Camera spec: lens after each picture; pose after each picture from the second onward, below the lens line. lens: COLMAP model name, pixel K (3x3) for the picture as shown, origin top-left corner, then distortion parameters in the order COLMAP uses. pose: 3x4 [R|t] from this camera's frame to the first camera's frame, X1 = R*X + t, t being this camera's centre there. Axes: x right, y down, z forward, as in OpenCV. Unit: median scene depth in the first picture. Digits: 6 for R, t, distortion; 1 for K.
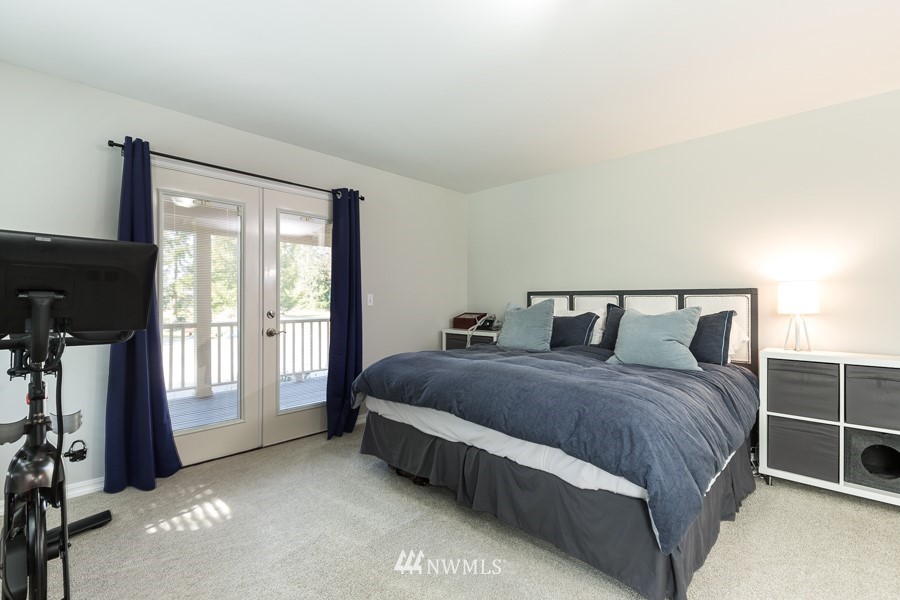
lens RADIAL K [[412.3, 0, 450.0], [0, 412.3, 300.0], [0, 0, 1]] dist [0.031497, -0.019763]
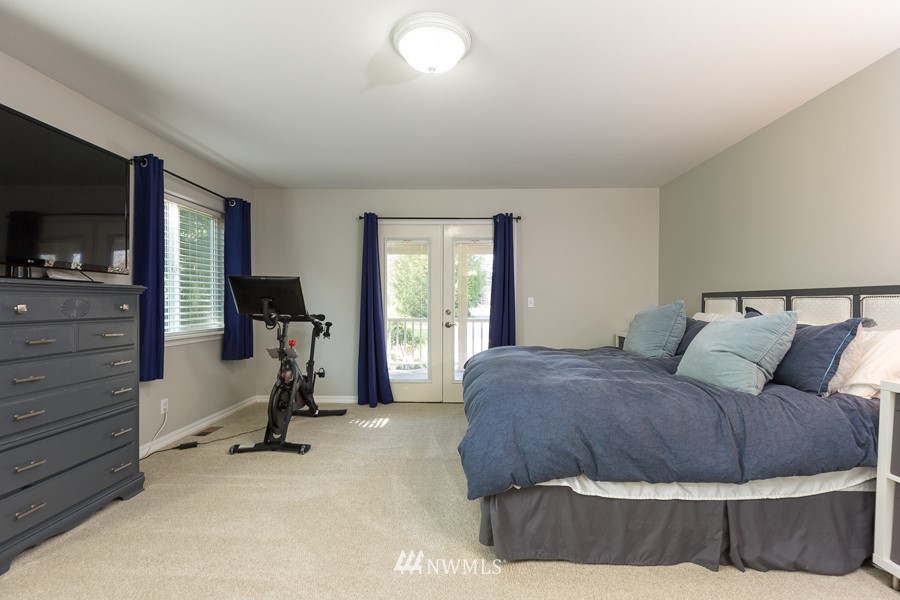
lens RADIAL K [[412.3, 0, 450.0], [0, 412.3, 300.0], [0, 0, 1]] dist [0.031497, -0.019763]
pose [[0.676505, -0.001633, -0.736436, 0.631890], [-0.002515, 0.999987, -0.004528, 0.000102], [0.736434, 0.004915, 0.676492, 0.035933]]
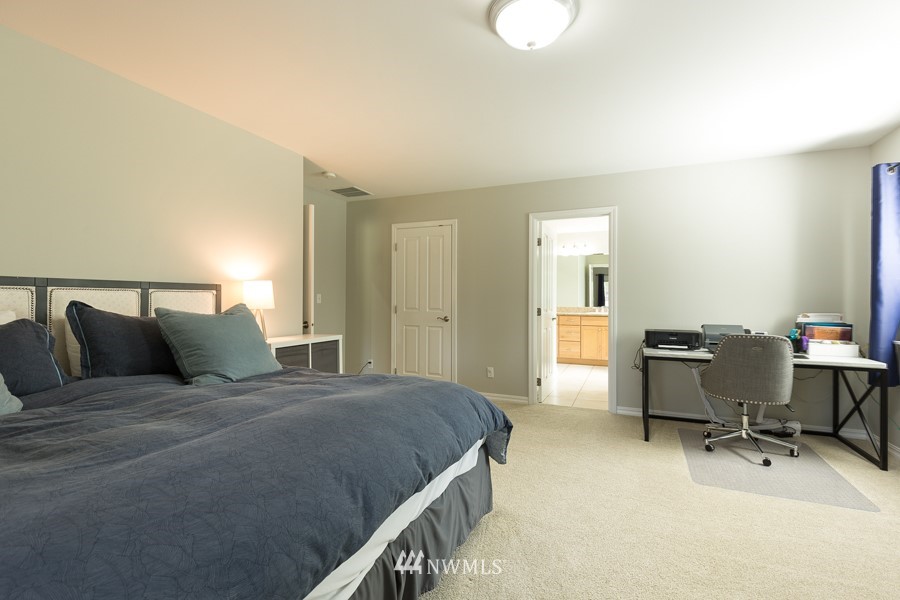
lens RADIAL K [[412.3, 0, 450.0], [0, 412.3, 300.0], [0, 0, 1]] dist [0.031497, -0.019763]
pose [[-0.335184, -0.009744, 0.942102, -0.319843], [-0.011230, 0.999917, 0.006347, -0.002997], [-0.942086, -0.008452, -0.335265, 0.654810]]
